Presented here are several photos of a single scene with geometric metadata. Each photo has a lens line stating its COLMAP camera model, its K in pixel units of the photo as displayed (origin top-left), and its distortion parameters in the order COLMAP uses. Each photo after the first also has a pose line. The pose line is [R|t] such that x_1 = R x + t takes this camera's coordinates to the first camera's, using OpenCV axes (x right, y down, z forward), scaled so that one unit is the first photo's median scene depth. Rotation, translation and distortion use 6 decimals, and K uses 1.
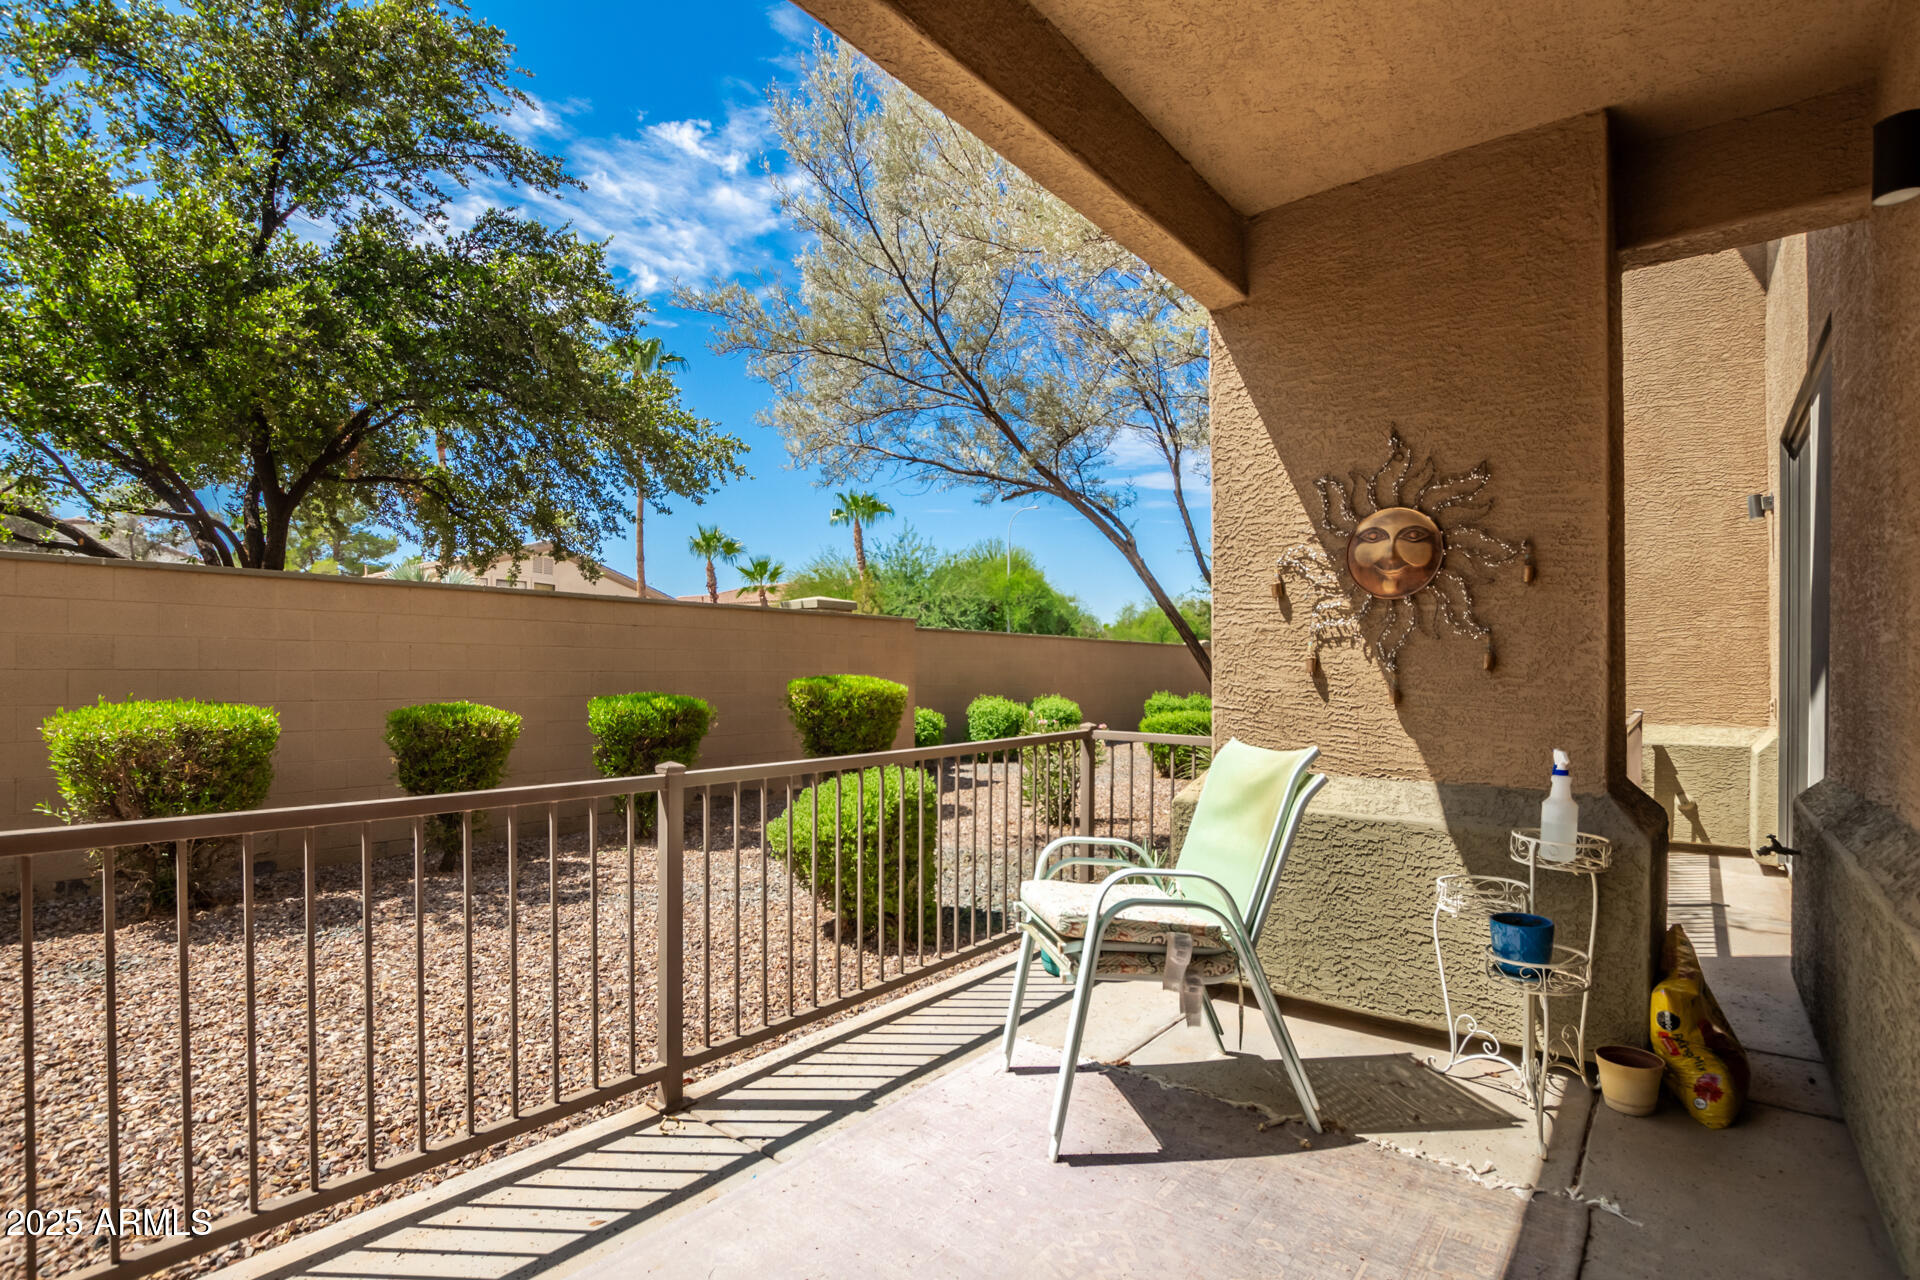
lens RADIAL K [[908.6, 0, 953.6], [0, 908.6, 675.3], [0, 0, 1]] dist [-0.019095, 0.000072]
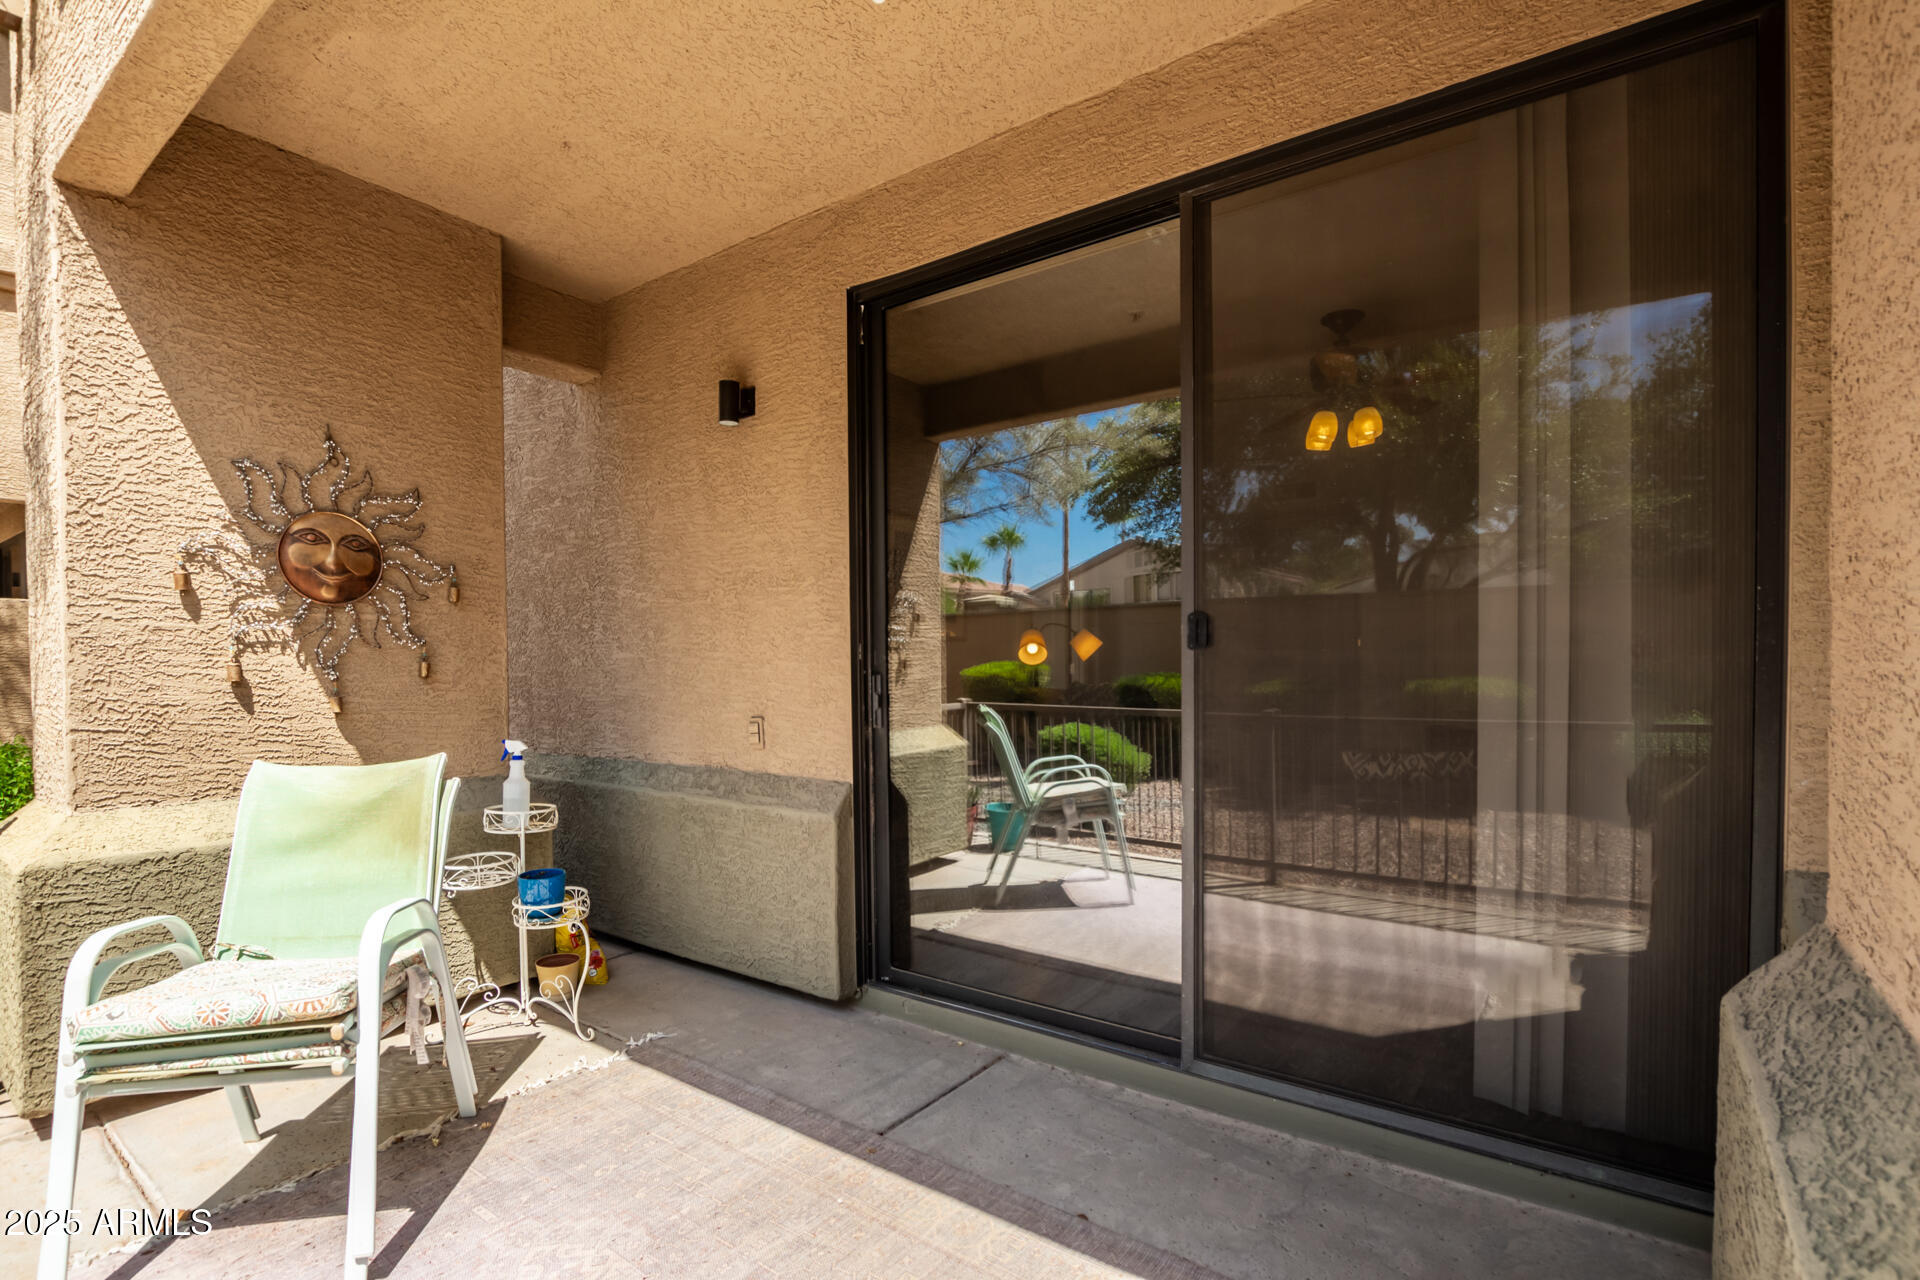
lens RADIAL K [[908.6, 0, 953.6], [0, 908.6, 675.3], [0, 0, 1]] dist [-0.019095, 0.000072]
pose [[-0.043801, -0.004846, 0.999029, -0.503182], [0.009415, 0.999942, 0.005263, -0.006963], [-0.998996, 0.009636, -0.043753, 0.358641]]
